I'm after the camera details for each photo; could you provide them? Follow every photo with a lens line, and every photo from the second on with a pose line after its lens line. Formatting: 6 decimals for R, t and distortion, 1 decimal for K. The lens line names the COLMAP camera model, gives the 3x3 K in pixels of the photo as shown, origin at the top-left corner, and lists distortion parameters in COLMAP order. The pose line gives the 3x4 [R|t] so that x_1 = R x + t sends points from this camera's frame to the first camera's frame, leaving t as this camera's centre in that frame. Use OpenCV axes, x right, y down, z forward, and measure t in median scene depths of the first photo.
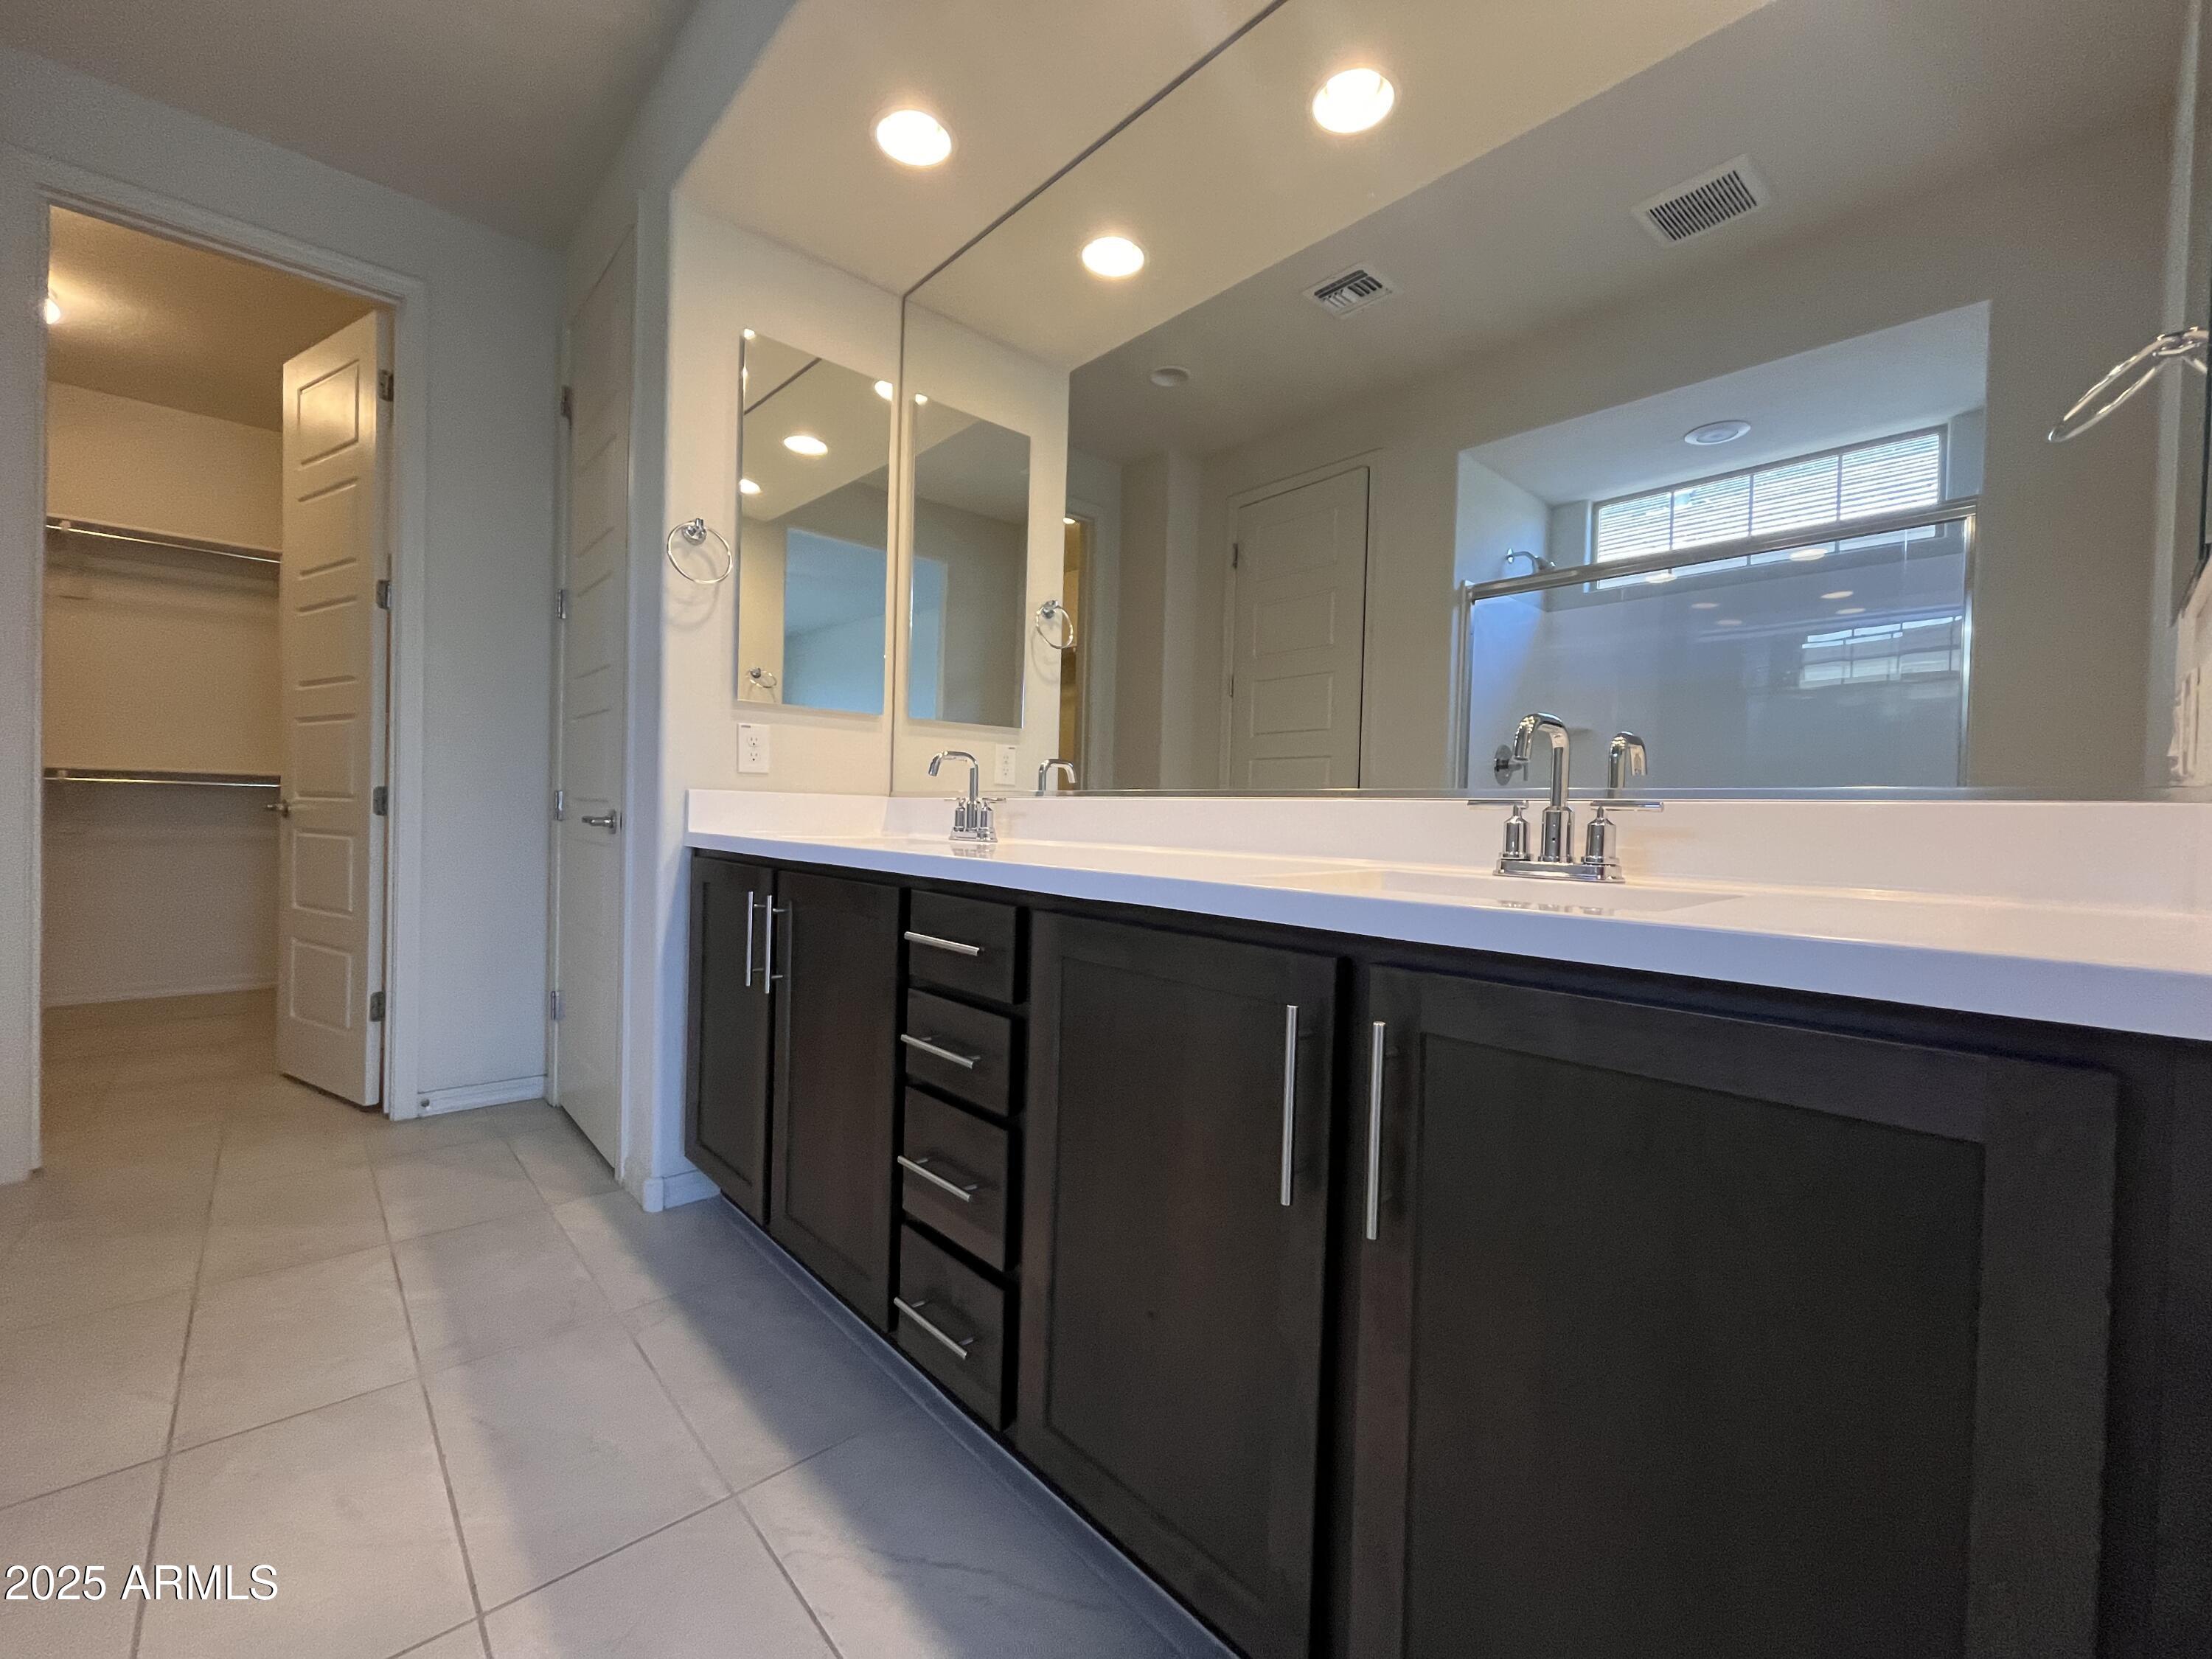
lens RADIAL K [[910.8, 0, 1104.4], [0, 910.8, 821.1], [0, 0, 1]] dist [-0.001099, 0.000221]
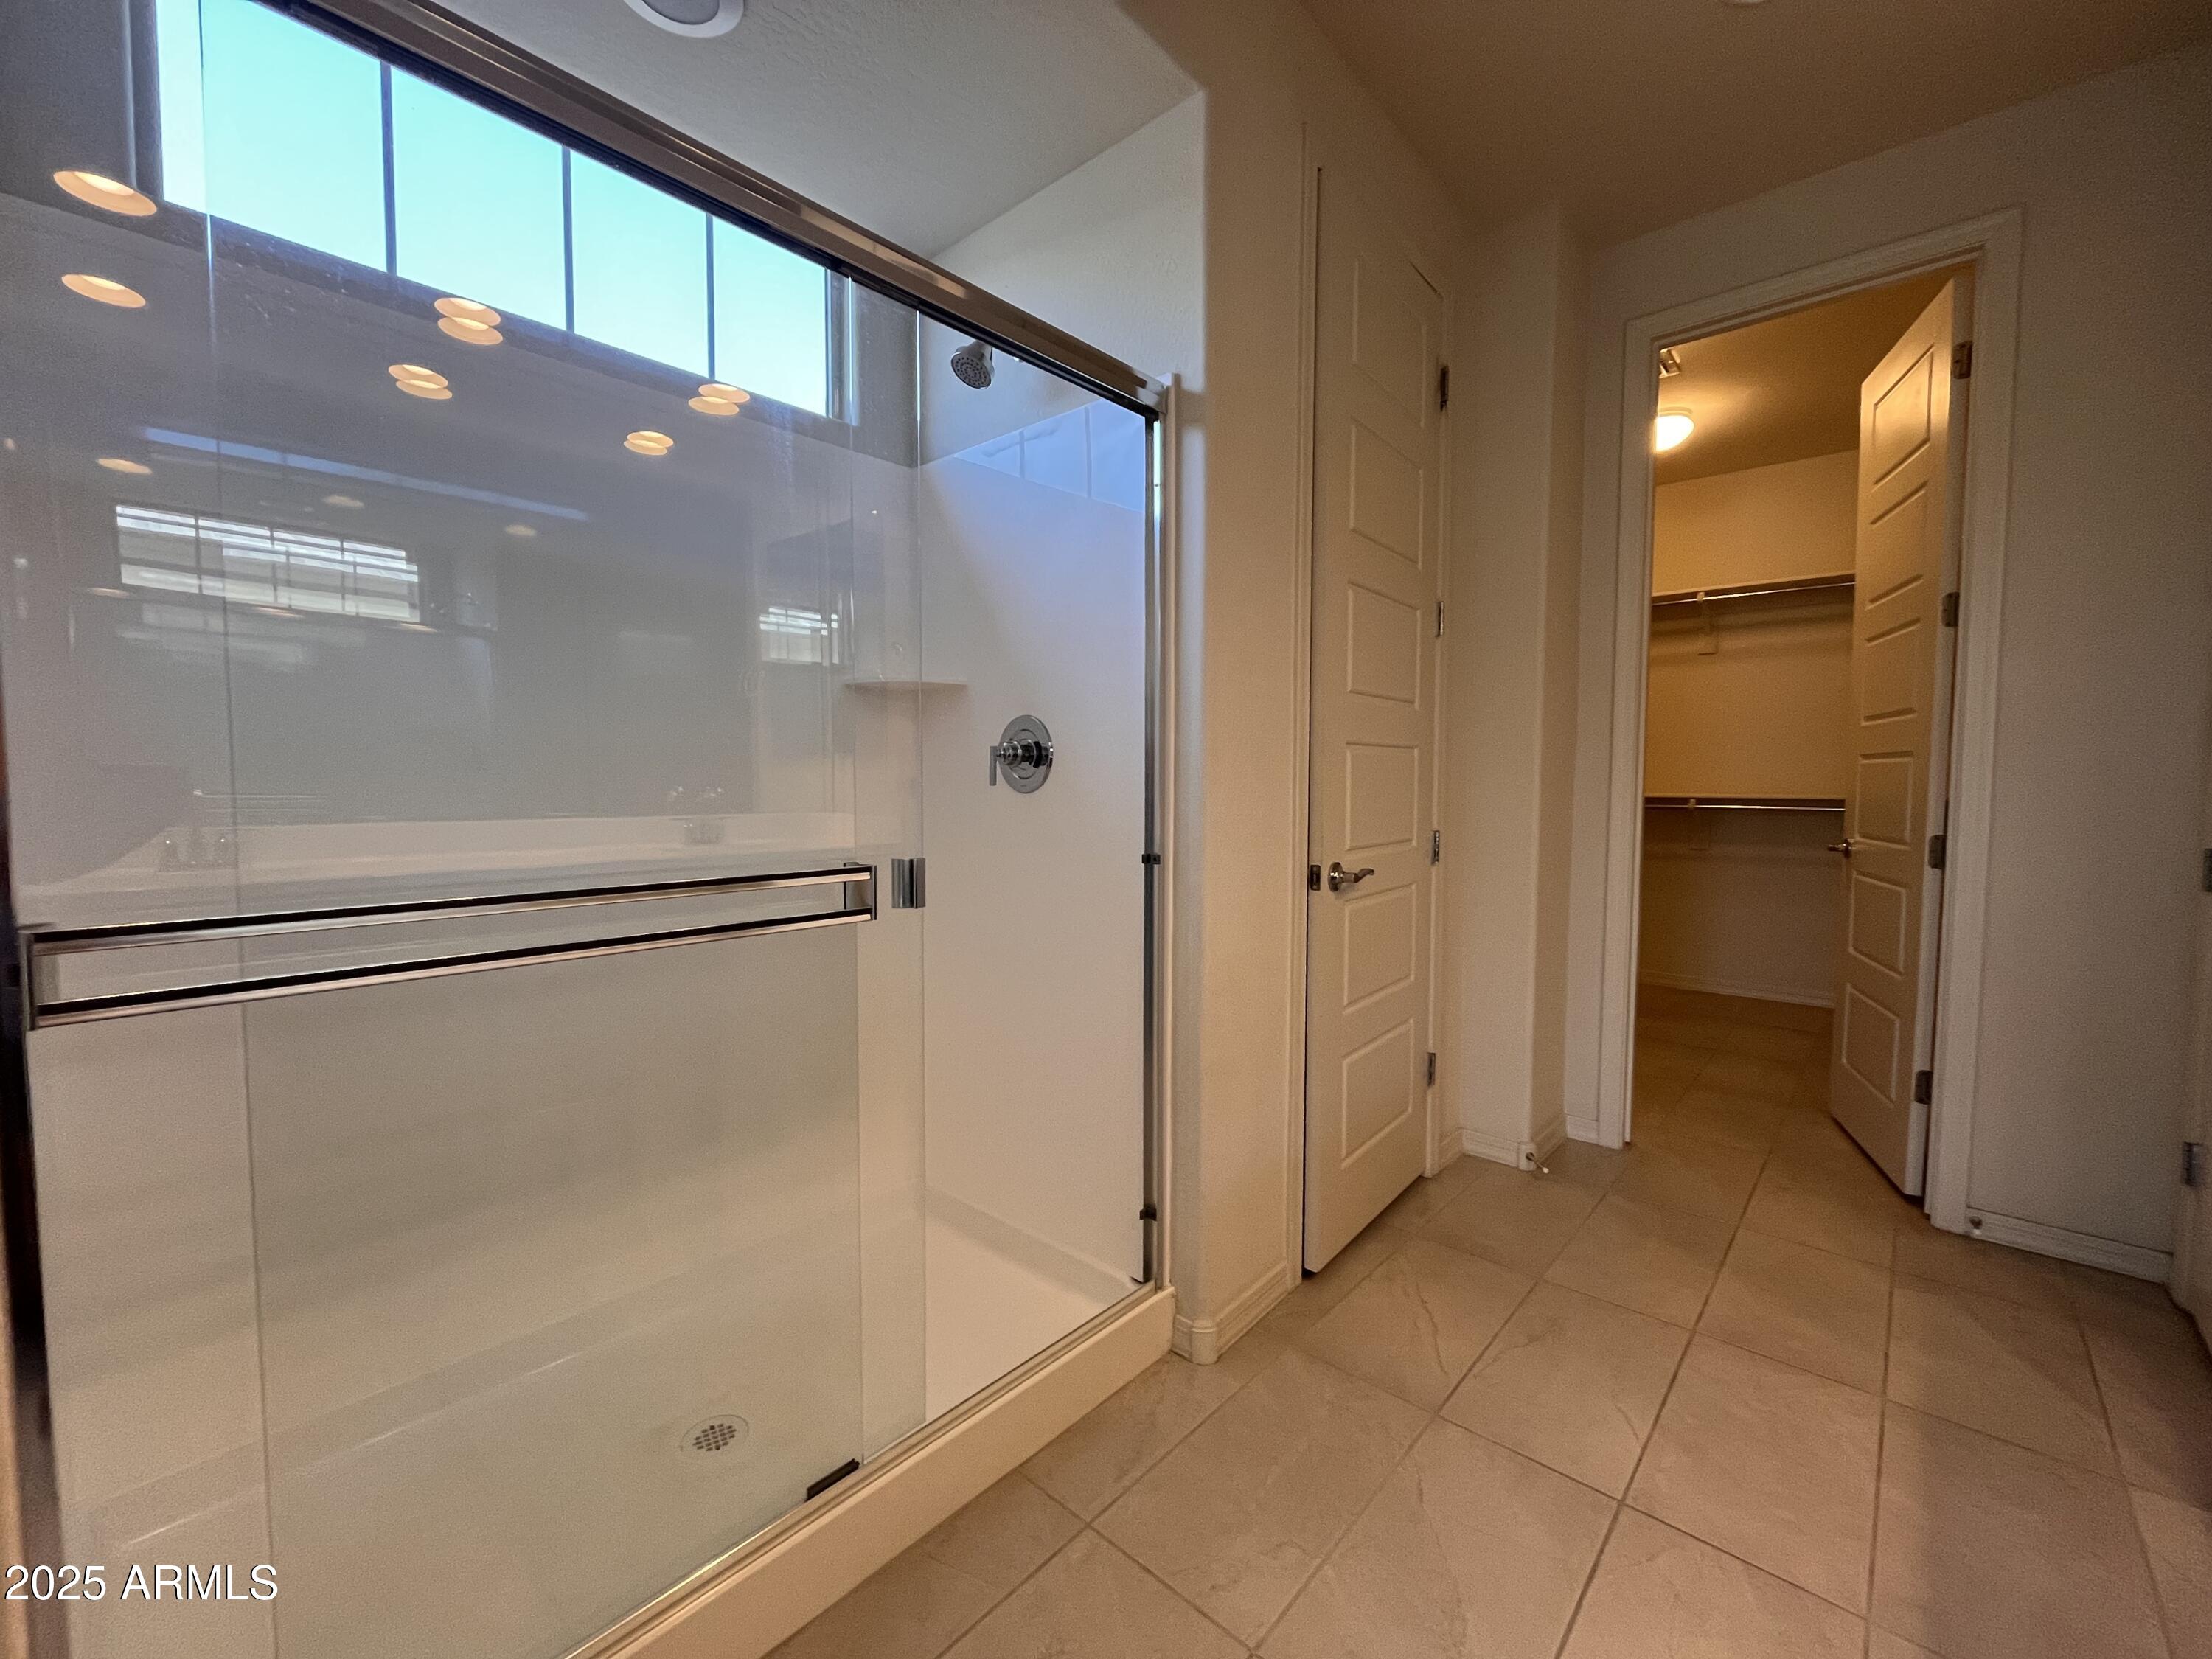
lens RADIAL K [[910.8, 0, 1104.6], [0, 910.8, 832.4], [0, 0, 1]] dist [-0.001099, 0.000221]
pose [[0.105106, 0.035691, -0.993820, -0.021596], [-0.012583, 0.999323, 0.034558, -0.059953], [0.994381, 0.008873, 0.105484, 0.122795]]
